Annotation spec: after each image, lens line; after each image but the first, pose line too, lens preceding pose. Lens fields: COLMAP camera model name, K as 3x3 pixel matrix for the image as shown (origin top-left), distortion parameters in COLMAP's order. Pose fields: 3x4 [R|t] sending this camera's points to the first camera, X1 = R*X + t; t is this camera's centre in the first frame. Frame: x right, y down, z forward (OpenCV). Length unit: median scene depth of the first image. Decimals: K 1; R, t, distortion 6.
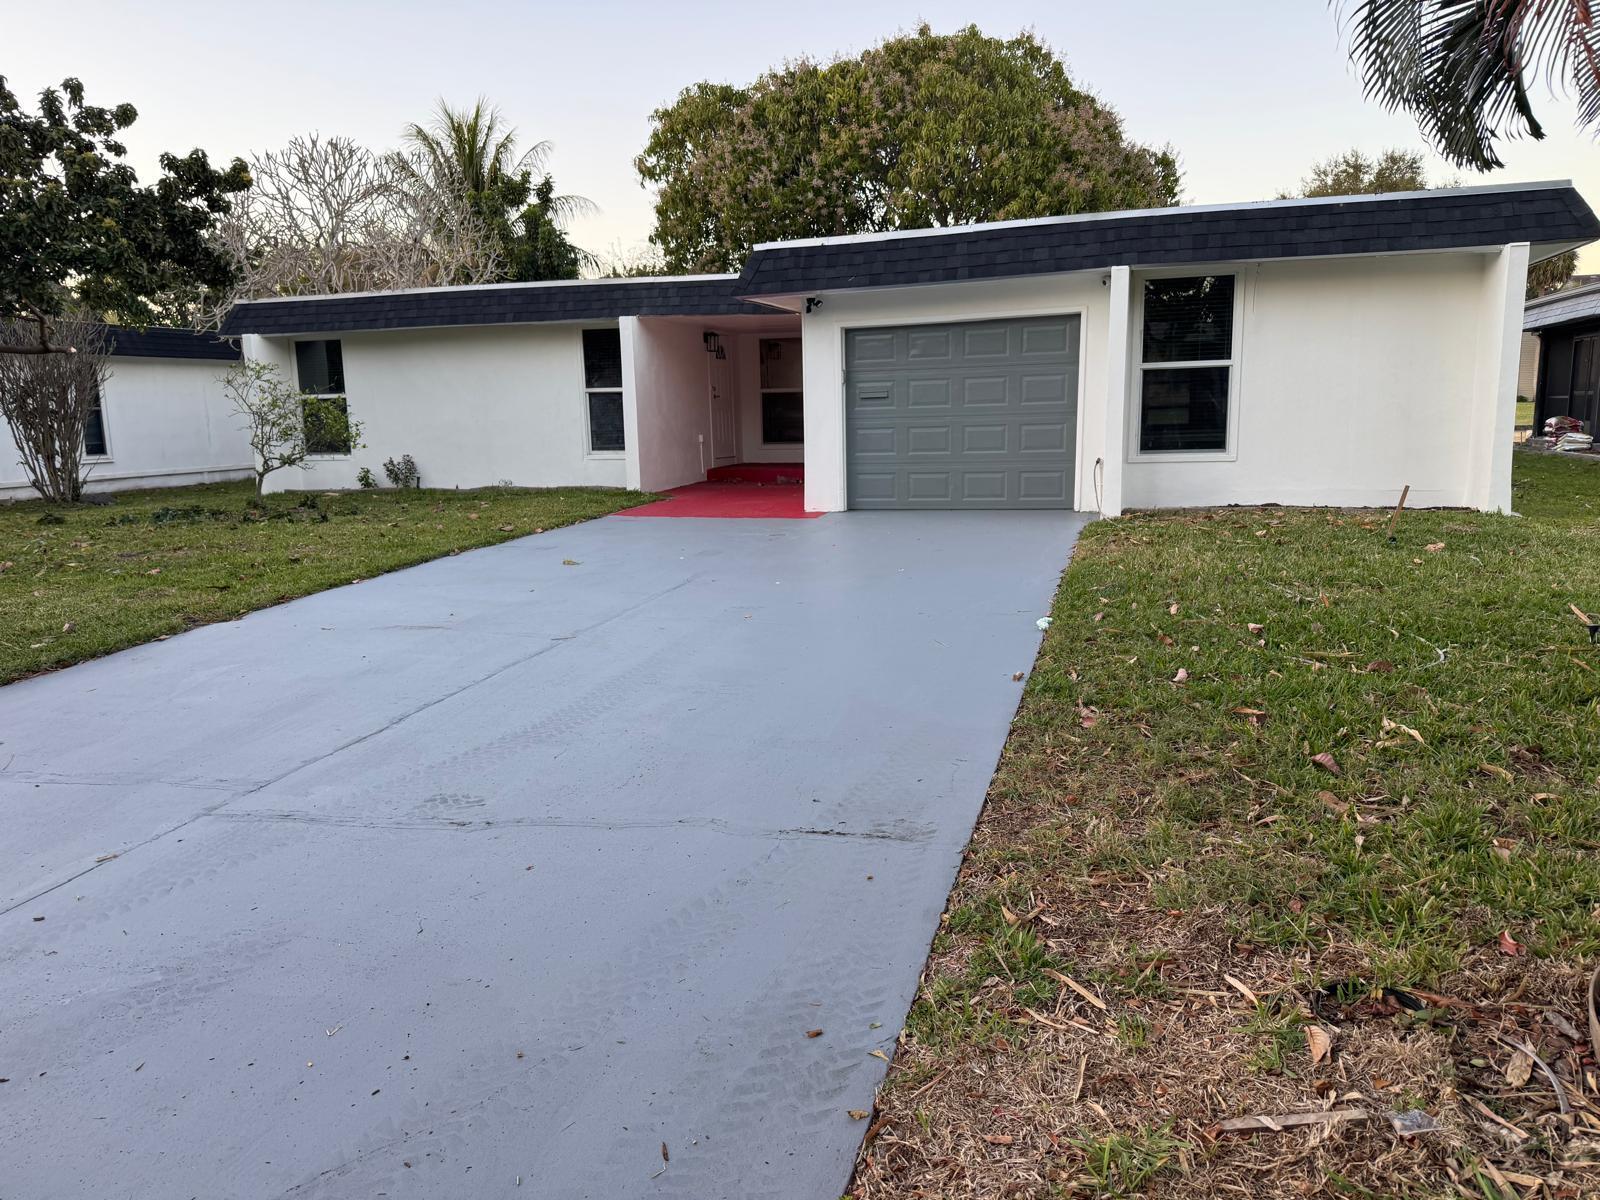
lens RADIAL K [[1144.0, 0, 804.1], [0, 1144.0, 605.5], [0, 0, 1]] dist [0.105406, -0.002072]
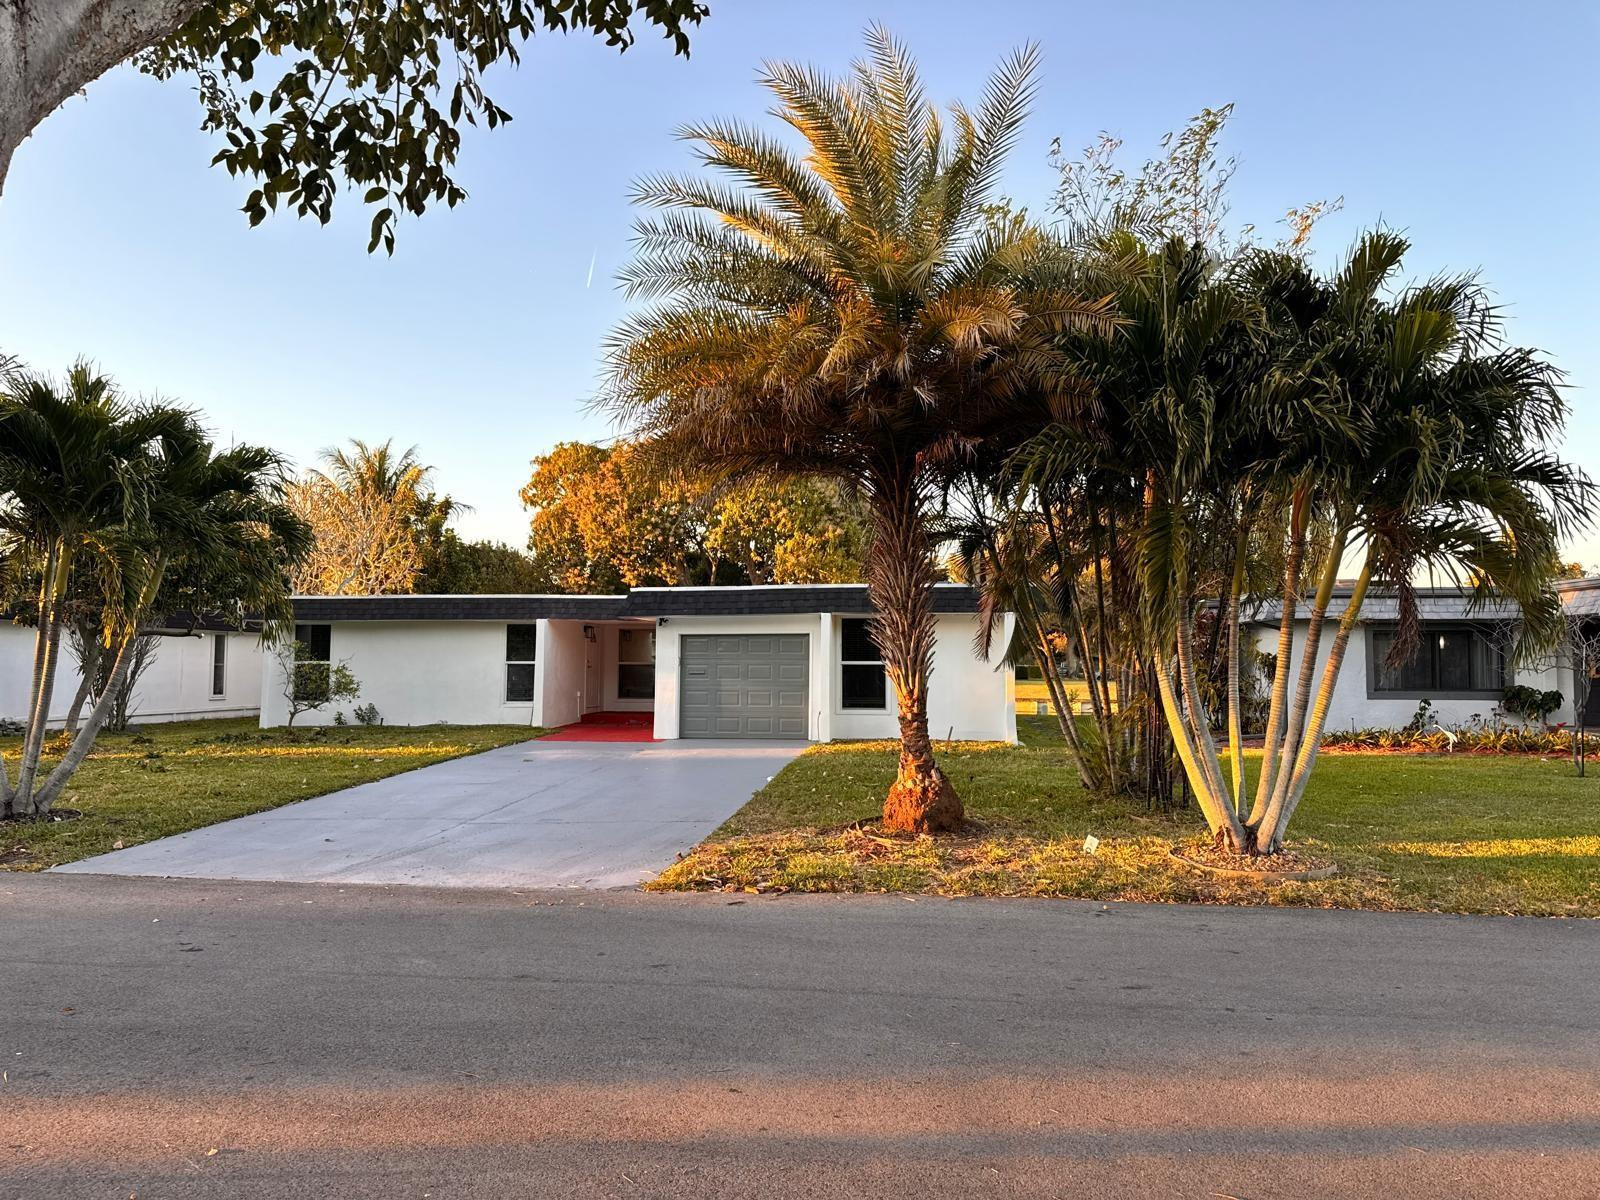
lens RADIAL K [[1144.0, 0, 783.5], [0, 1144.0, 594.2], [0, 0, 1]] dist [0.105406, -0.002072]
pose [[0.989263, 0.033765, 0.142191, -0.045762], [-0.000361, 0.973507, -0.228657, 0.074301], [-0.146144, 0.226150, 0.963067, -0.545226]]
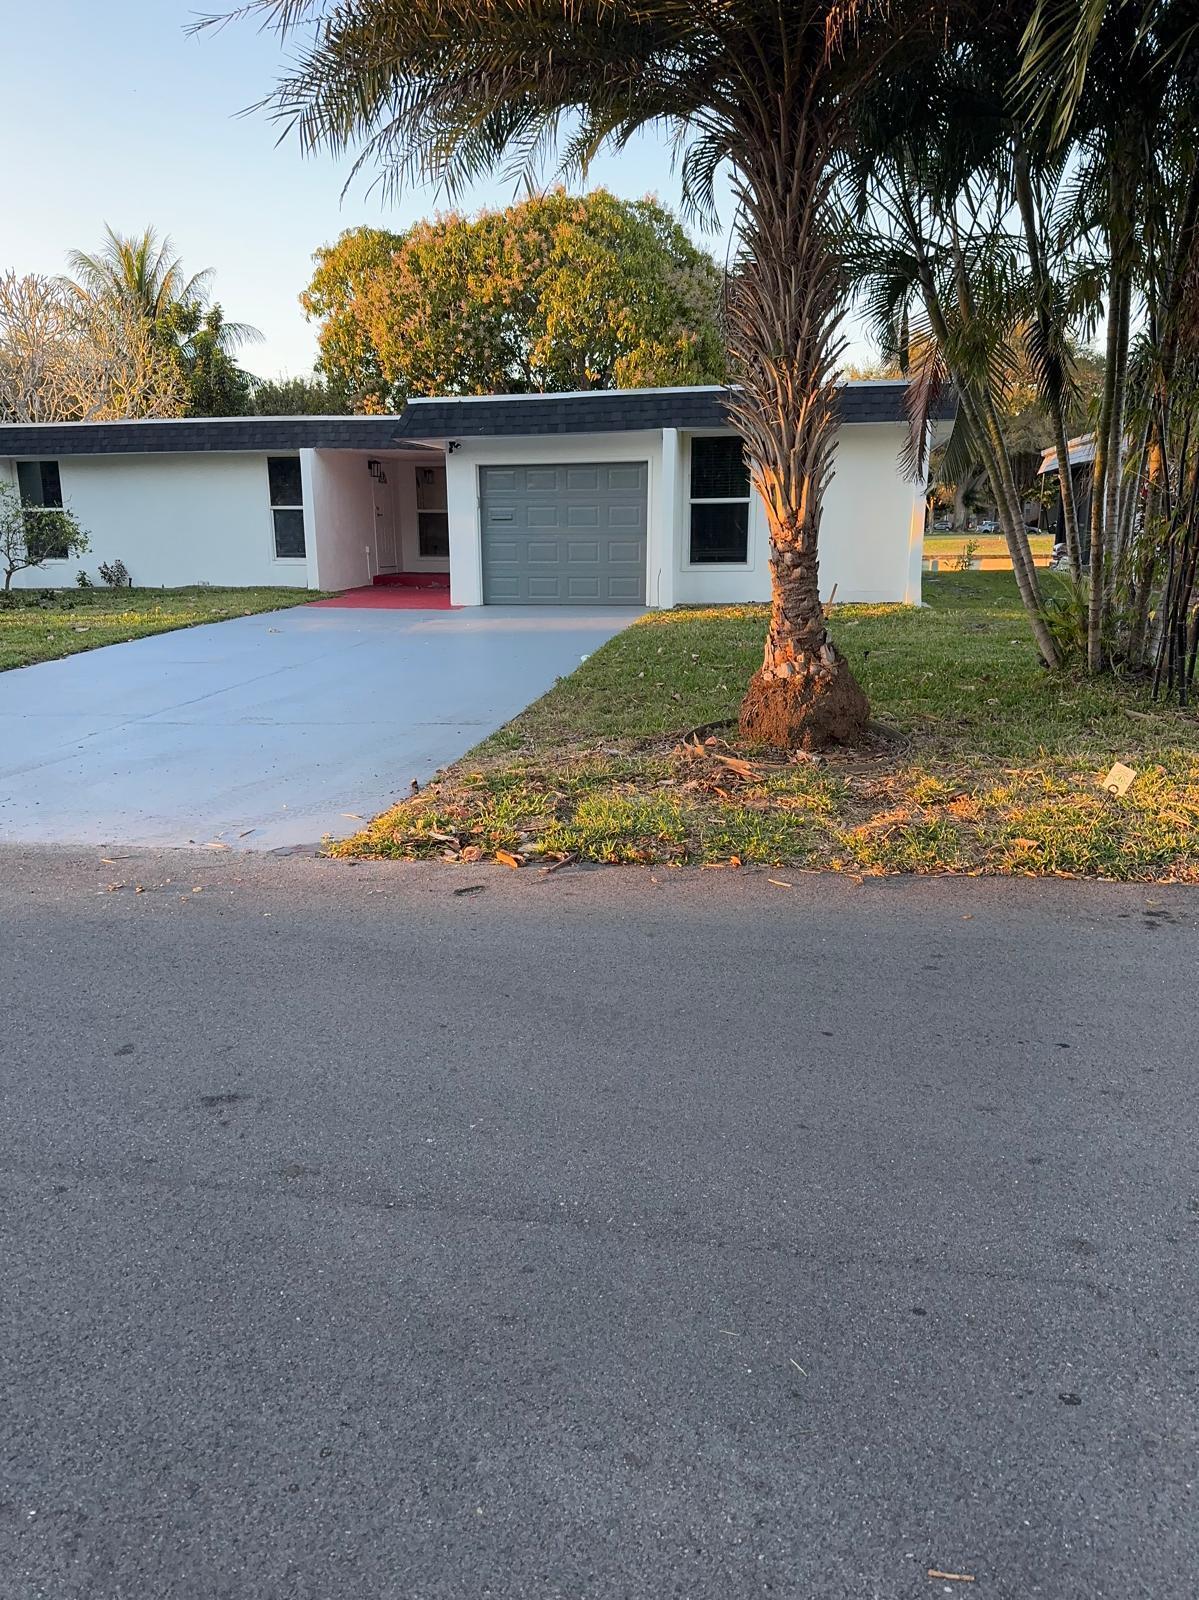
lens RADIAL K [[1144.0, 0, 591.2], [0, 1144.0, 792.2], [0, 0, 1]] dist [0.105406, -0.002072]
pose [[0.994800, -0.008817, 0.101464, 0.020175], [0.003275, 0.998500, 0.054662, 0.047570], [-0.101793, -0.054045, 0.993336, -0.269428]]
